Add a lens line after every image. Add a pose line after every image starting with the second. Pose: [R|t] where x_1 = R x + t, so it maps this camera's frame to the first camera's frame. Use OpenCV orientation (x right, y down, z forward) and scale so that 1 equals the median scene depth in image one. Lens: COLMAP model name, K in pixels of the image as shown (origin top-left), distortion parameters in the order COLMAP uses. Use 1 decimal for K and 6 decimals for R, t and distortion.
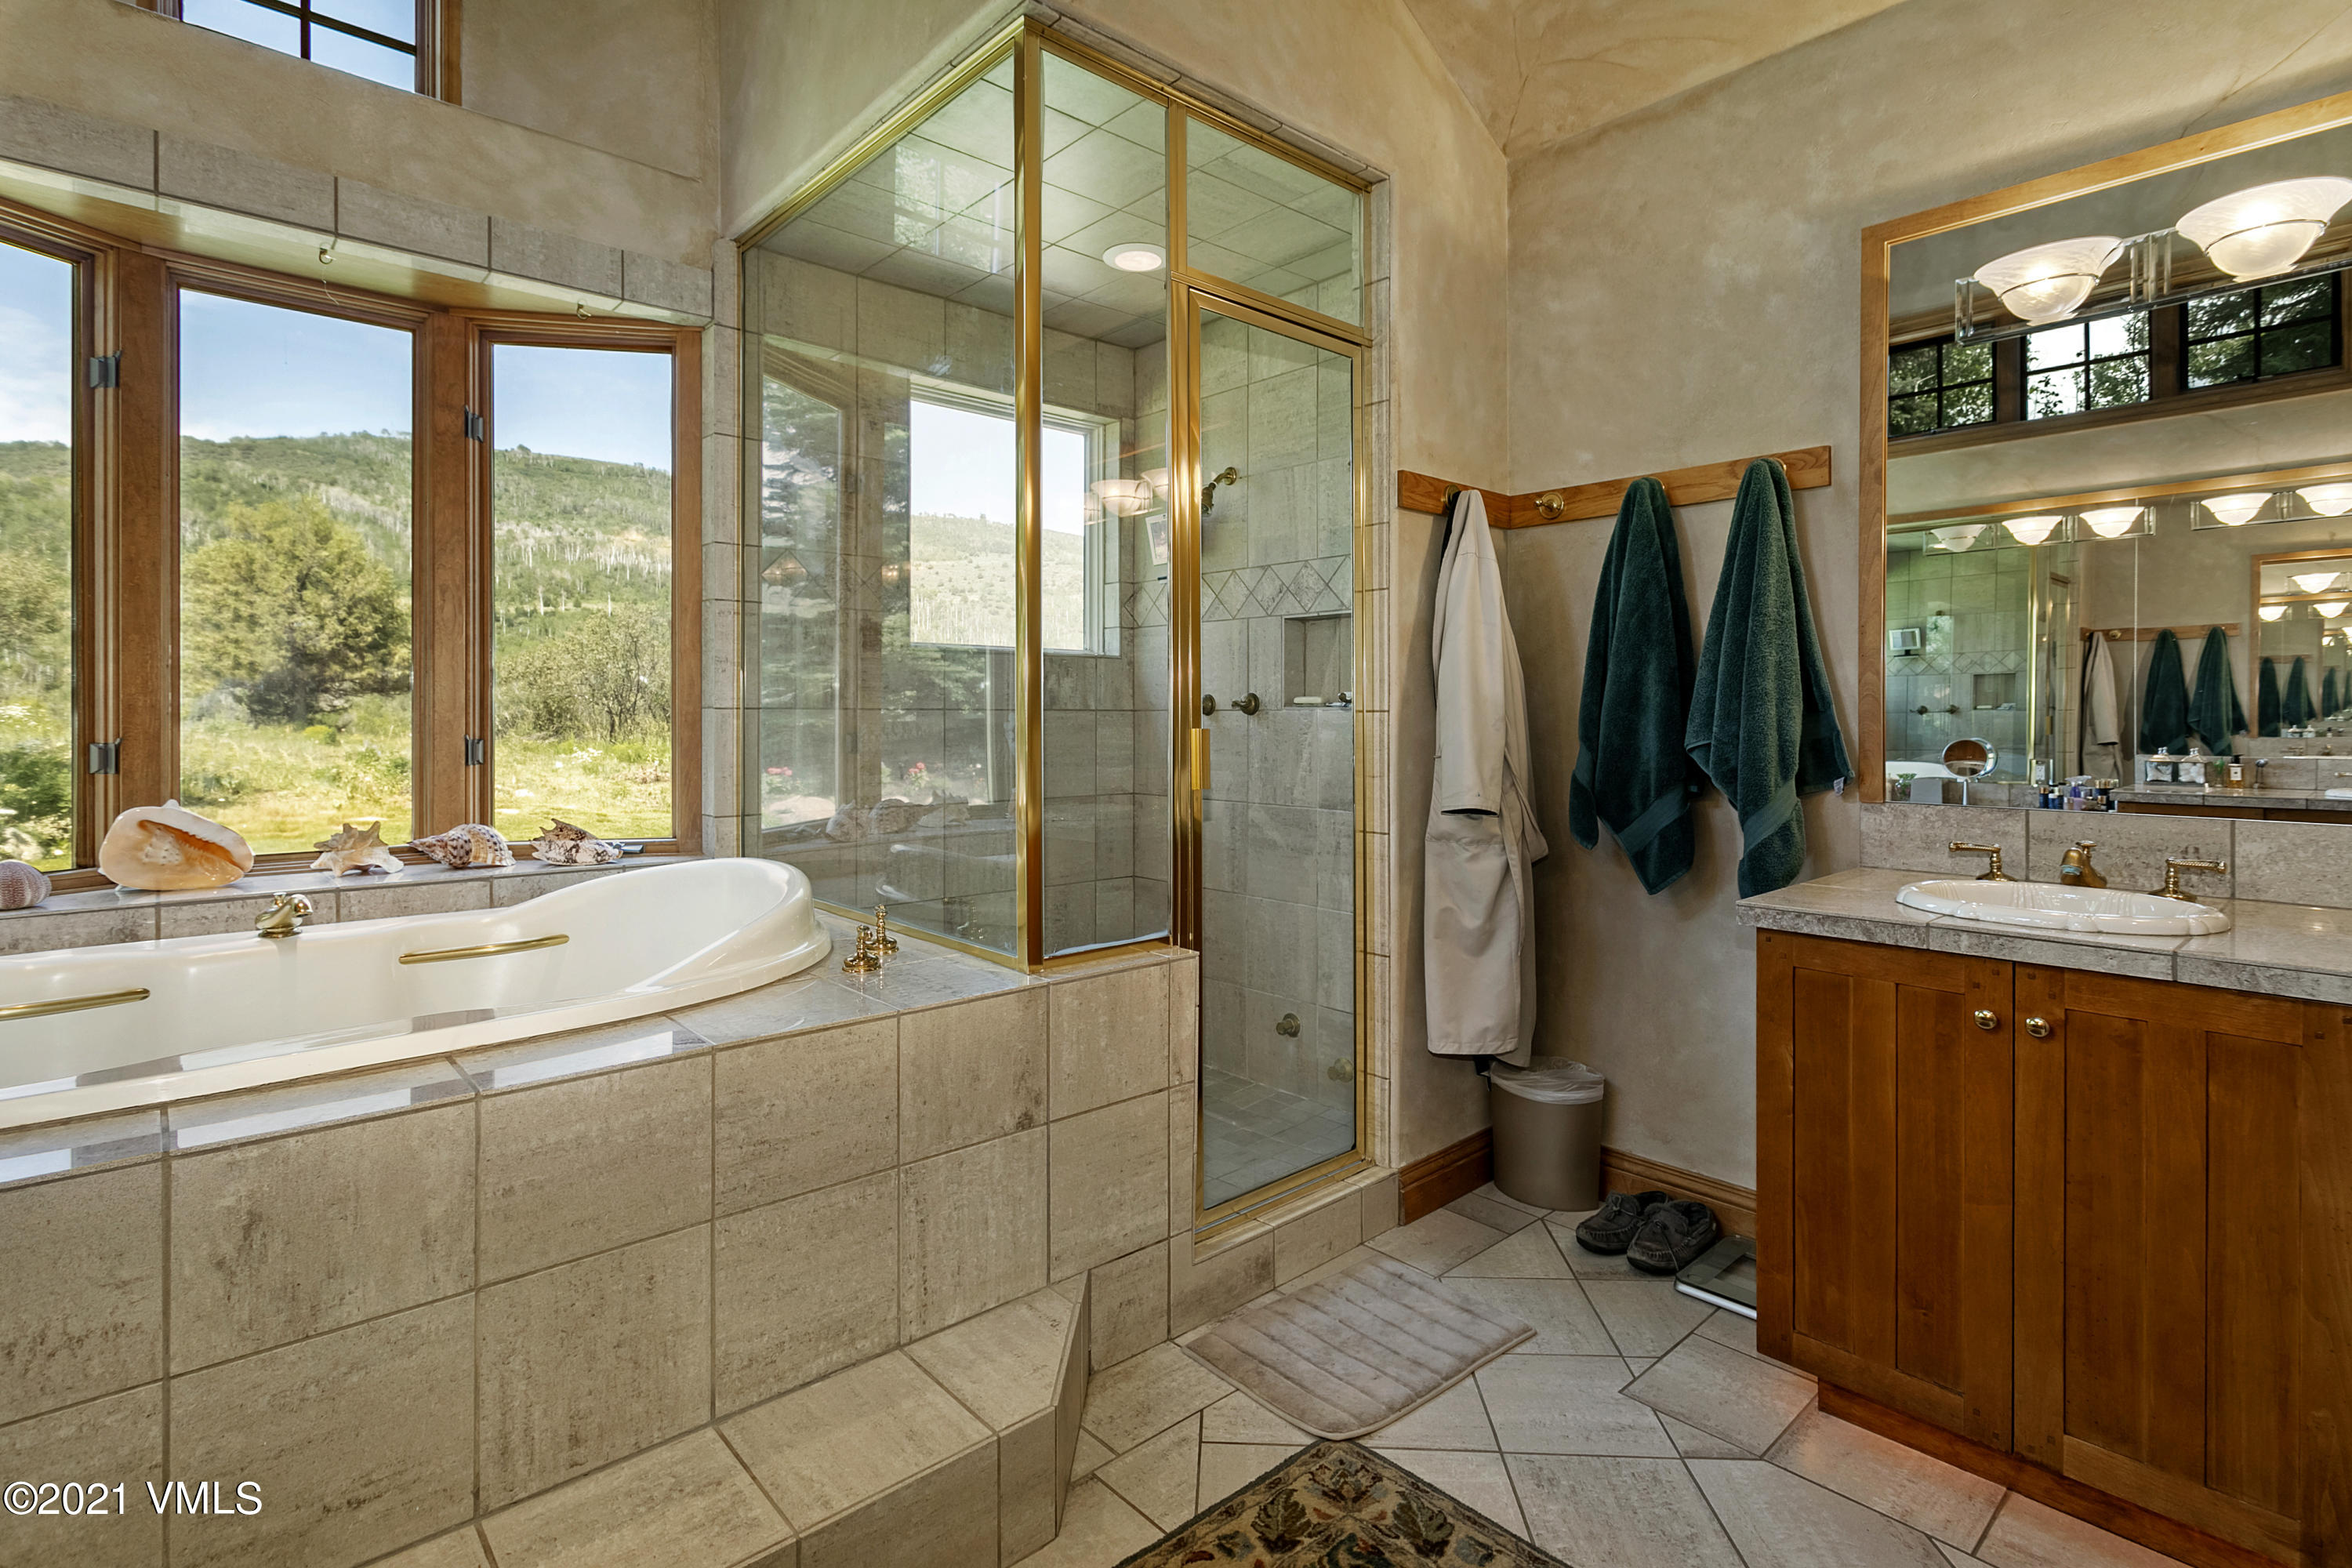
lens RADIAL K [[1133.9, 0, 1169.5], [0, 1133.9, 717.7], [0, 0, 1]] dist [-0.000229, 0.000808]
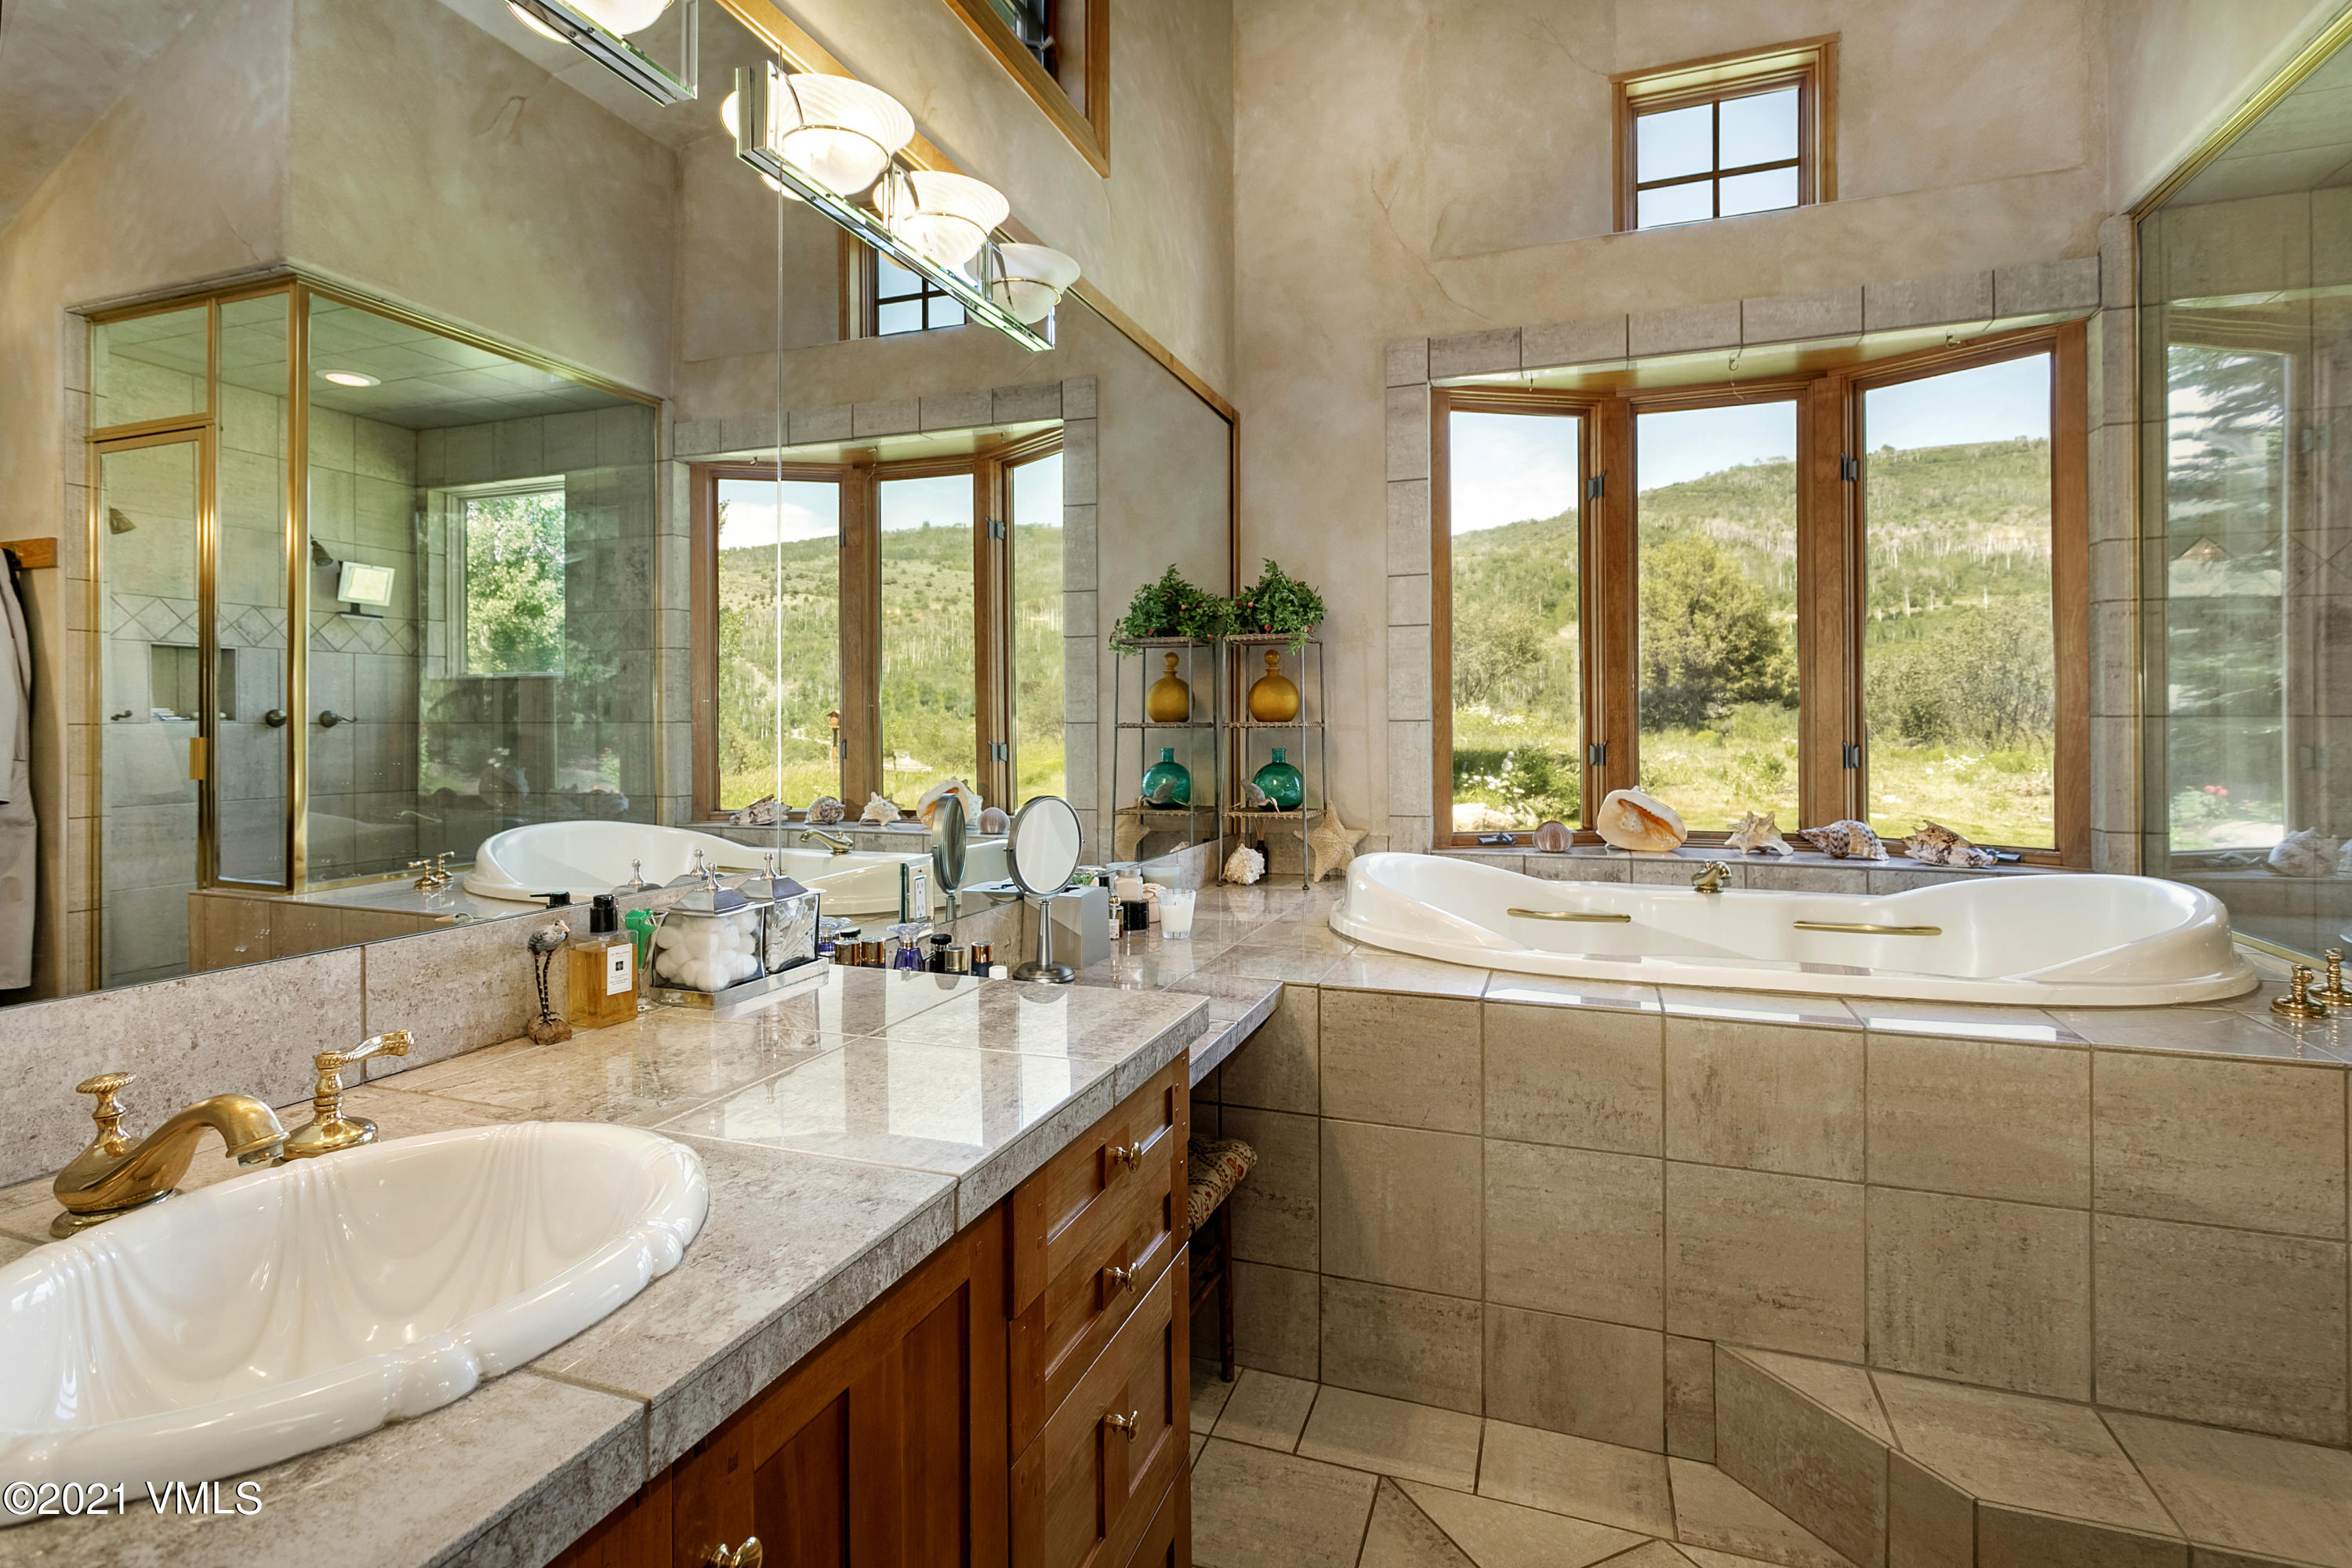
lens RADIAL K [[1133.9, 0, 1169.5], [0, 1133.9, 717.7], [0, 0, 1]] dist [-0.000229, 0.000808]
pose [[0.468569, -0.006039, -0.883407, 0.068702], [0.002031, 0.999981, -0.005759, -0.003524], [0.883425, 0.000904, 0.468572, -0.131900]]
